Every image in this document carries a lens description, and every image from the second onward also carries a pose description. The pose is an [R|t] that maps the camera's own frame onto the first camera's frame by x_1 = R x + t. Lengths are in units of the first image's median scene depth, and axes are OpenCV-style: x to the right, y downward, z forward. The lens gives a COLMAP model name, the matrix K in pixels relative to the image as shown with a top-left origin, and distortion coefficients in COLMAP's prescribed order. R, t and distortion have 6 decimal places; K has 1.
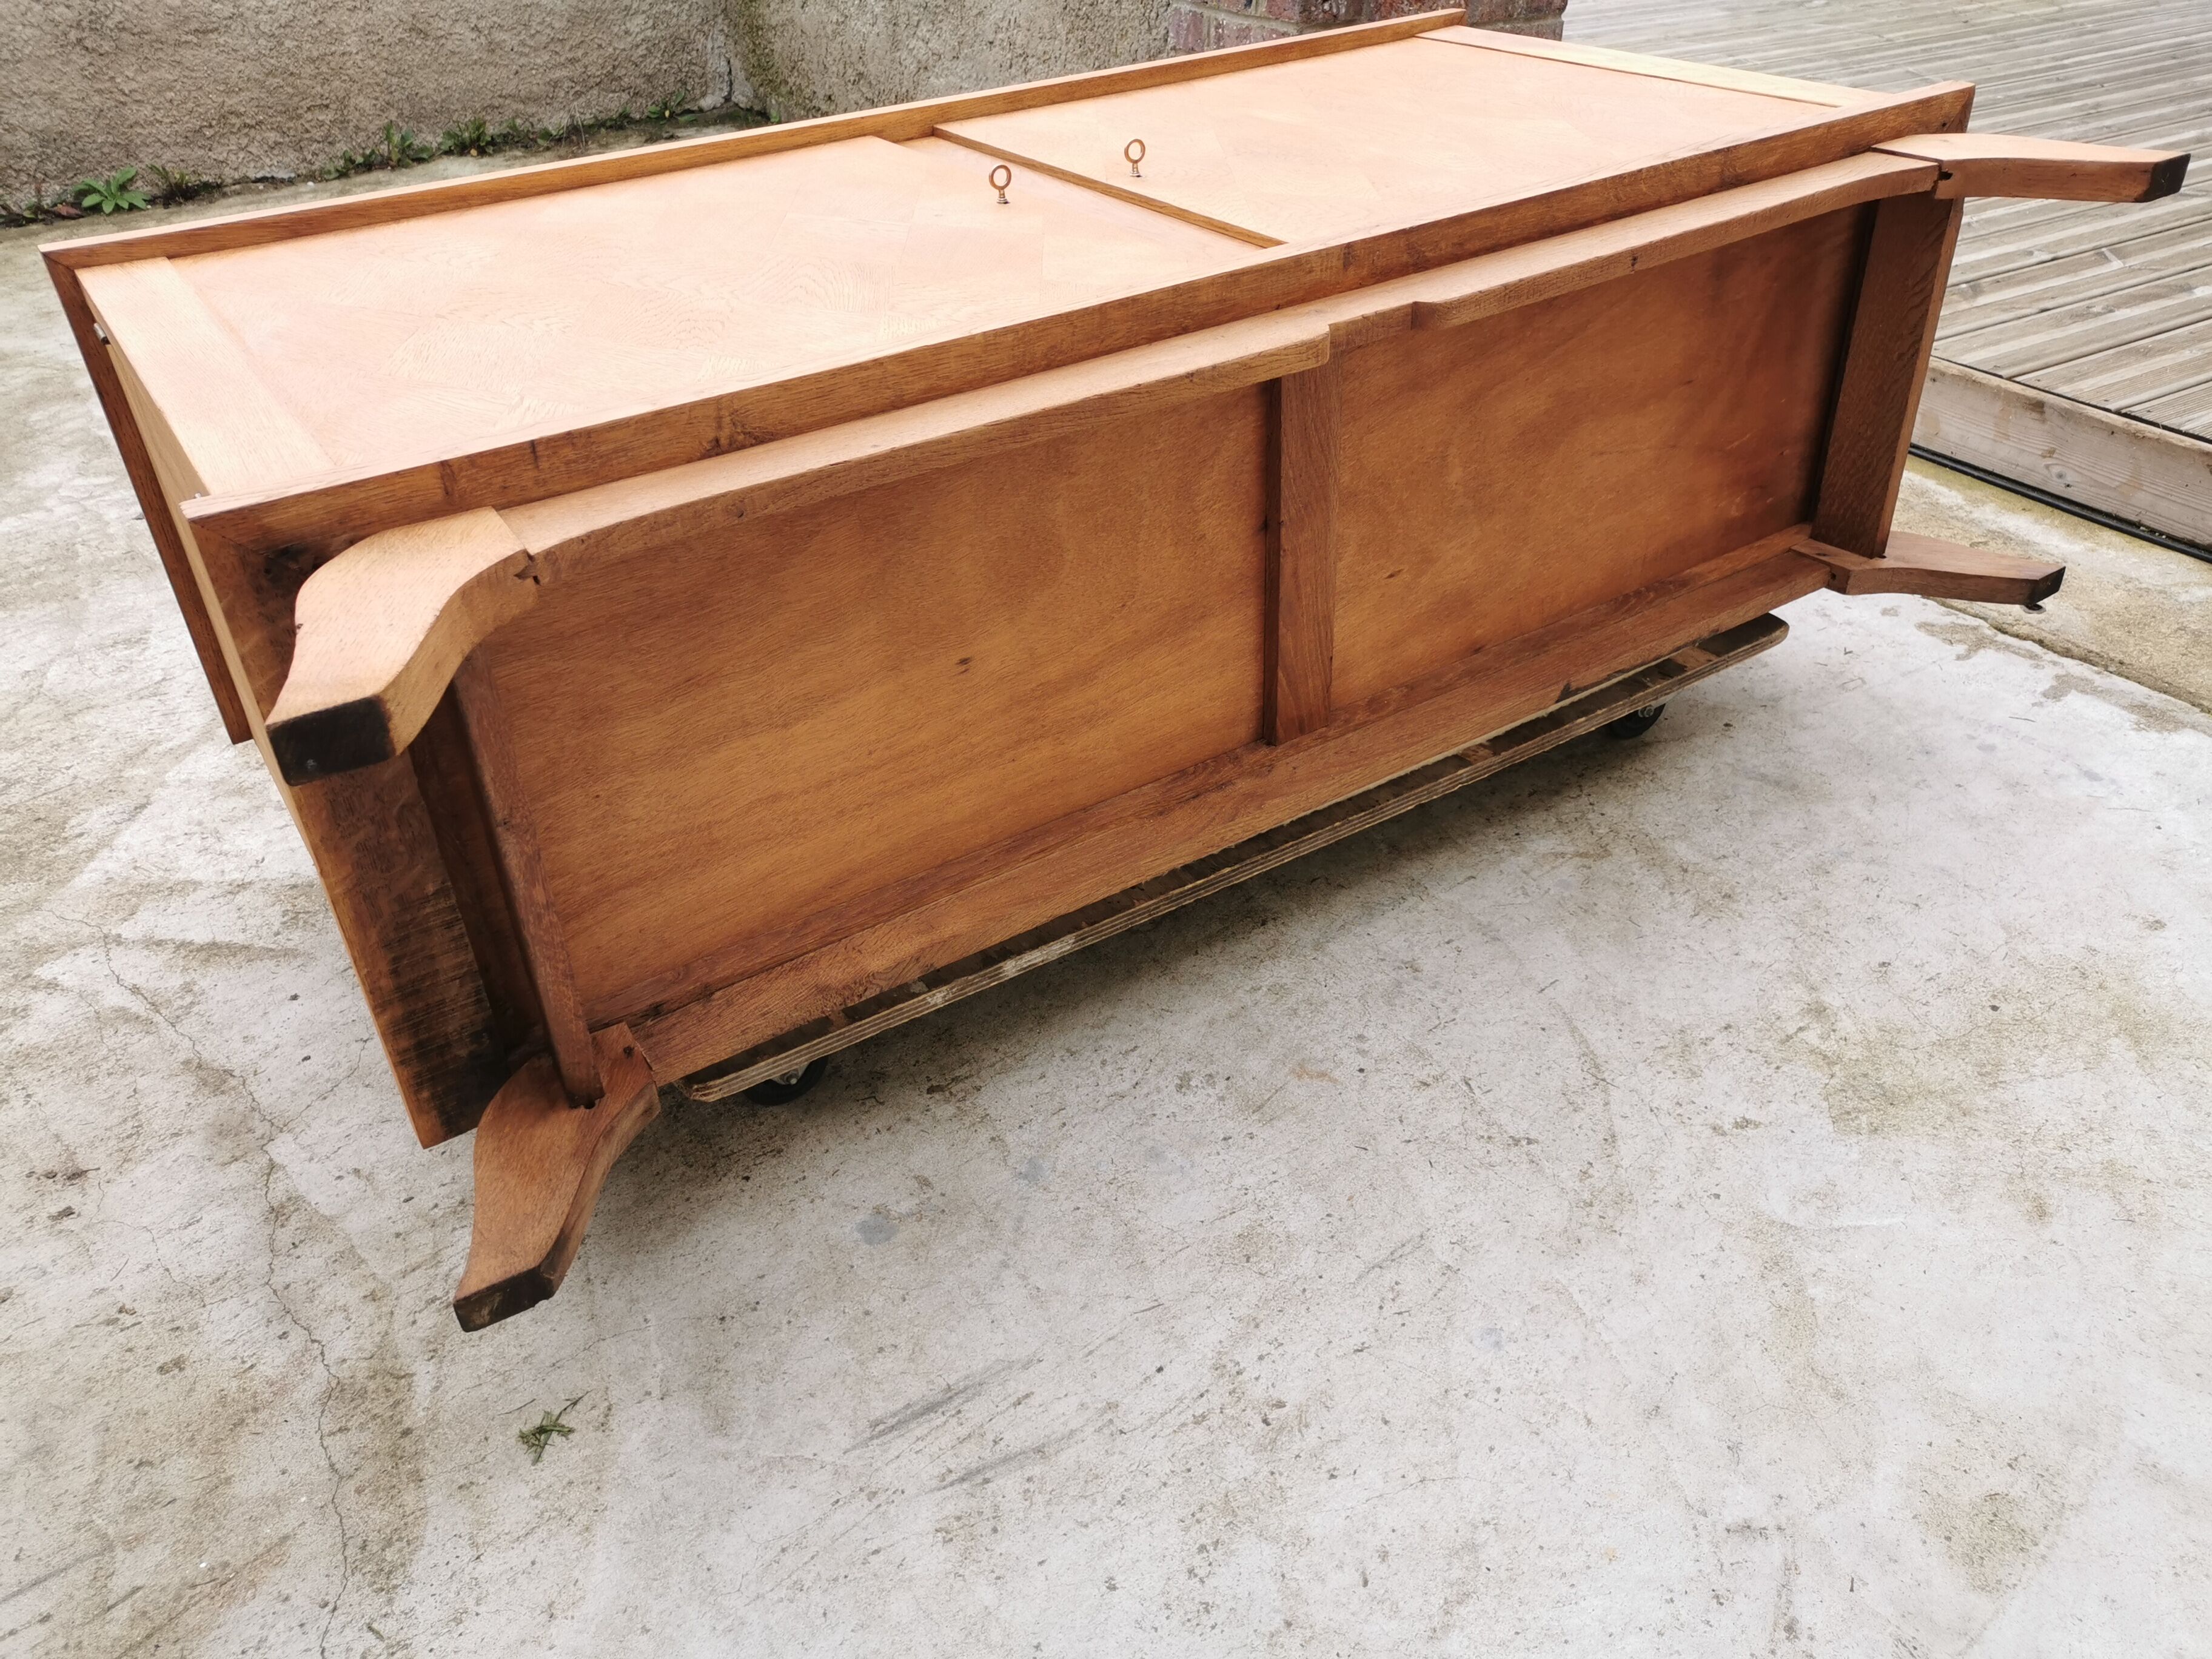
lens RADIAL K [[1708.7, 0, 1108.4], [0, 1708.7, 829.4], [0, 0, 1]] dist [0.030400, -0.023531]
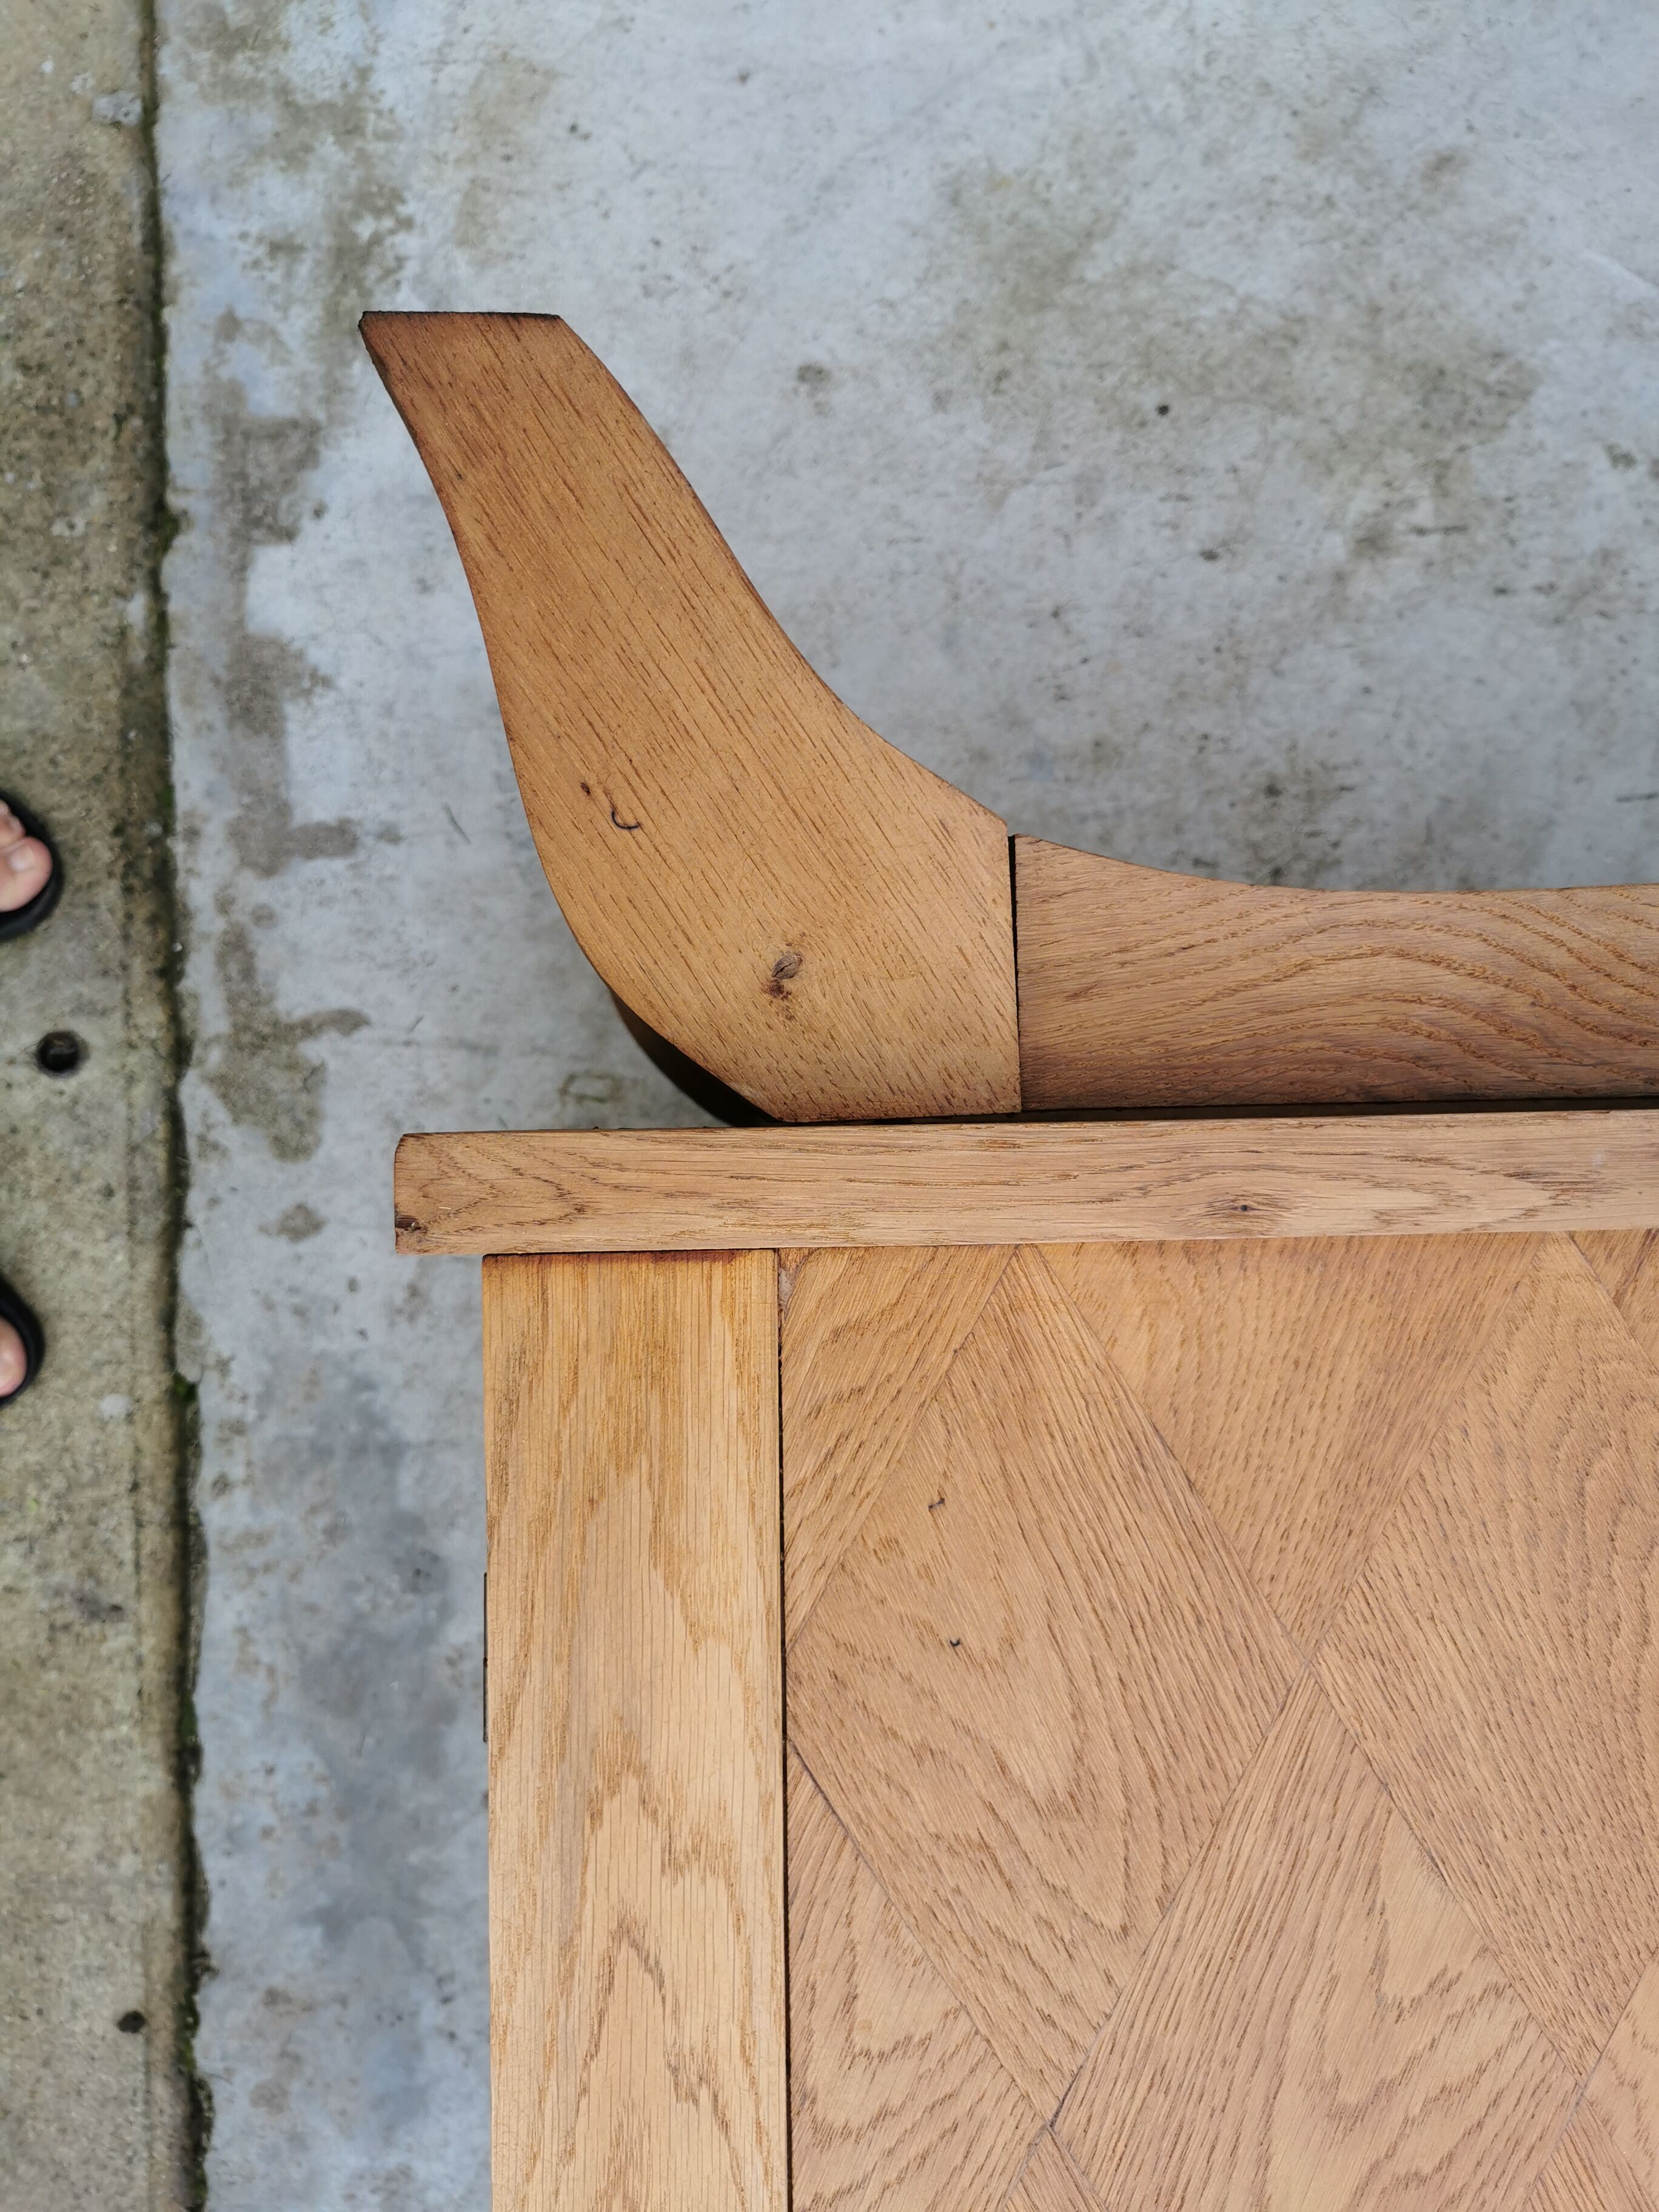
lens RADIAL K [[1708.7, 0, 825.7], [0, 1708.7, 1103.4], [0, 0, 1]] dist [0.030400, -0.023531]
pose [[-0.840533, -0.540681, -0.034169, 0.406324], [0.256094, -0.452114, 0.854405, -0.540010], [-0.477409, 0.709406, 0.518482, 0.729966]]
